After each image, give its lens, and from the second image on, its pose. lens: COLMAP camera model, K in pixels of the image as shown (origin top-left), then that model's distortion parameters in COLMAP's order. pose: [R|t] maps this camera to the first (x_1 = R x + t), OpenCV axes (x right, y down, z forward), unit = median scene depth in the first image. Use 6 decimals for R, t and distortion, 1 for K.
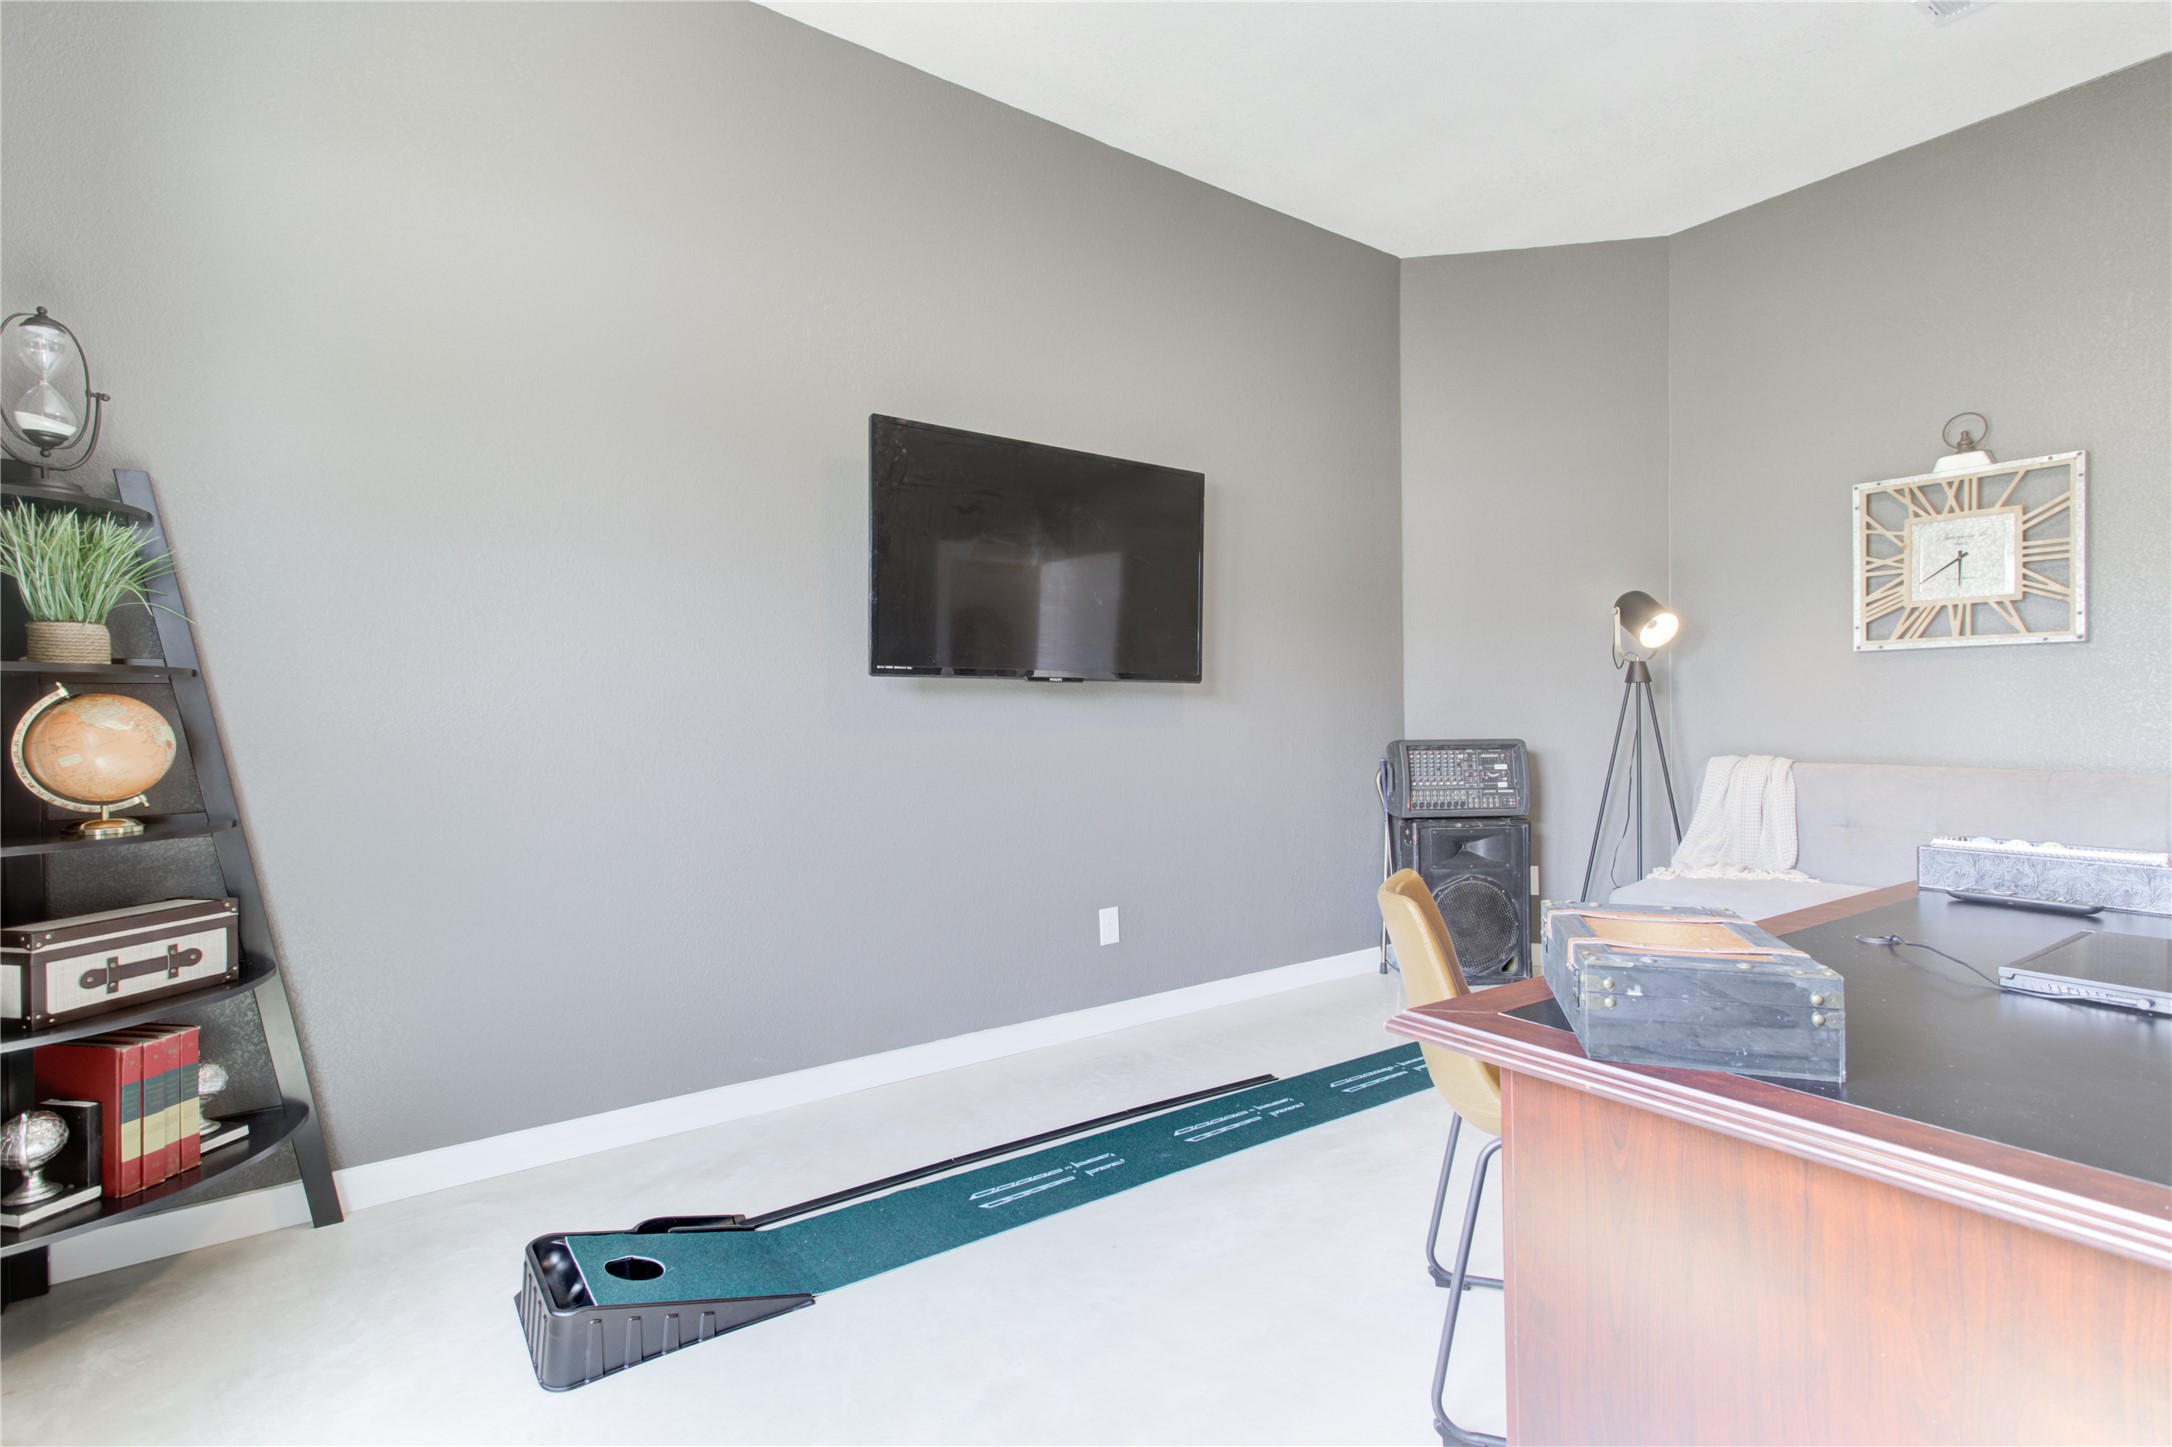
lens RADIAL K [[1048.5, 0, 1085.9], [0, 1048.5, 720.9], [0, 0, 1]] dist [0.026412, 0.002718]
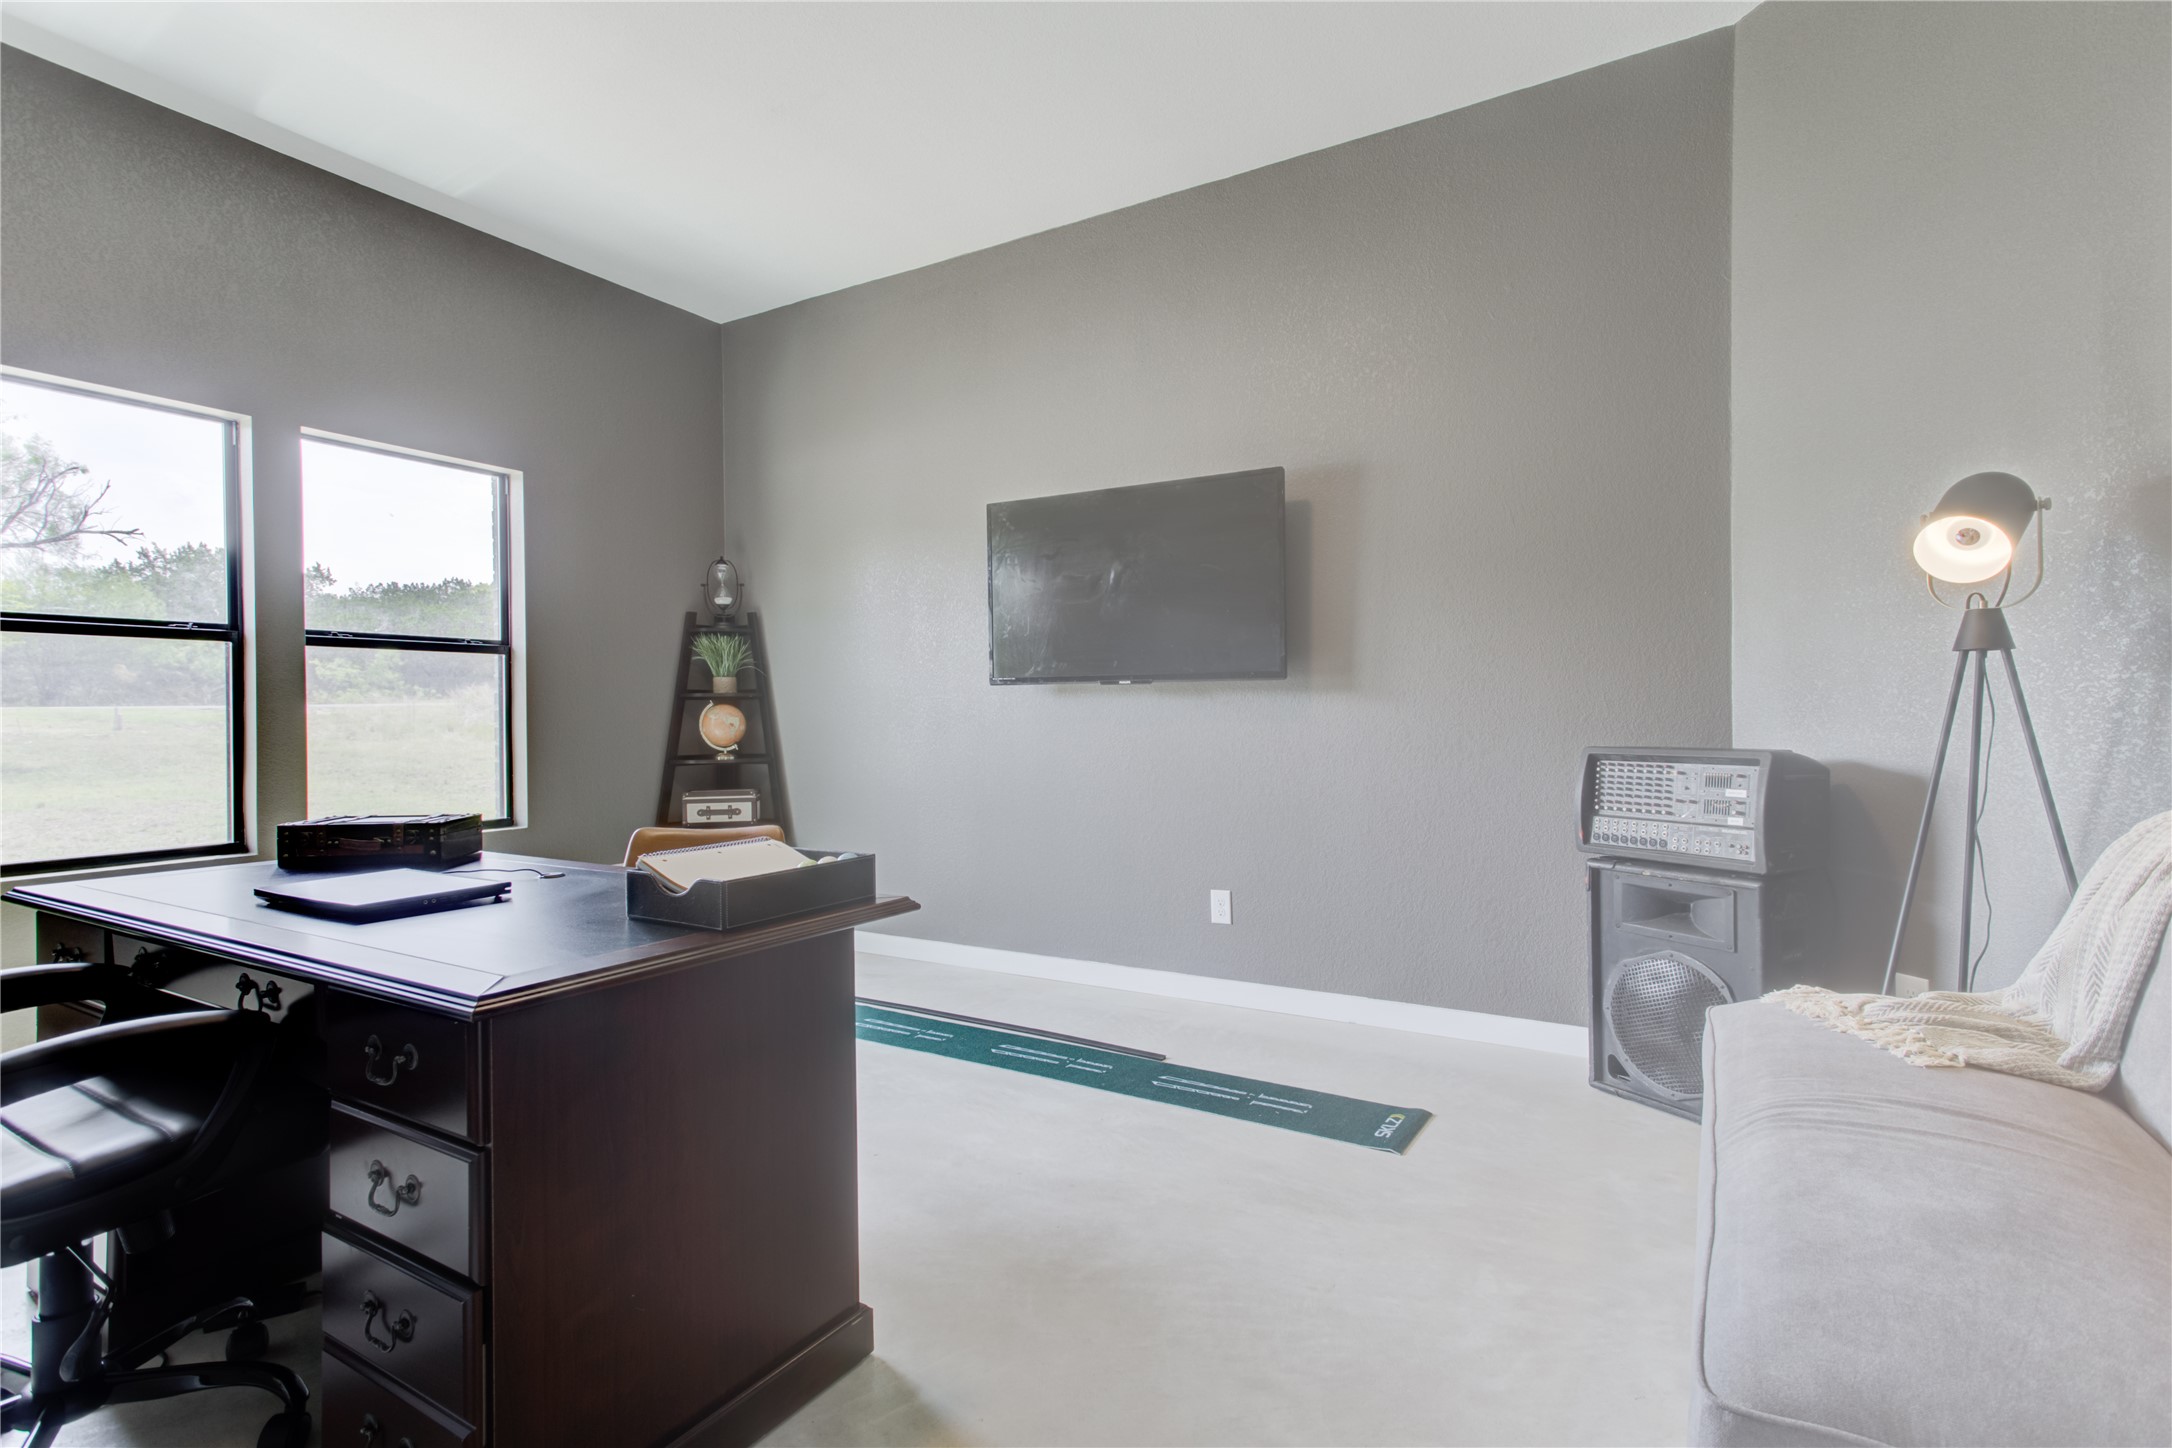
lens RADIAL K [[1048.5, 0, 1083.0], [0, 1048.5, 713.3], [0, 0, 1]] dist [0.026412, 0.002718]
pose [[0.394424, 0.003889, -0.918920, 1.621974], [-0.000512, 0.999992, 0.004012, -0.012941], [0.918928, -0.001112, 0.394423, 0.754824]]
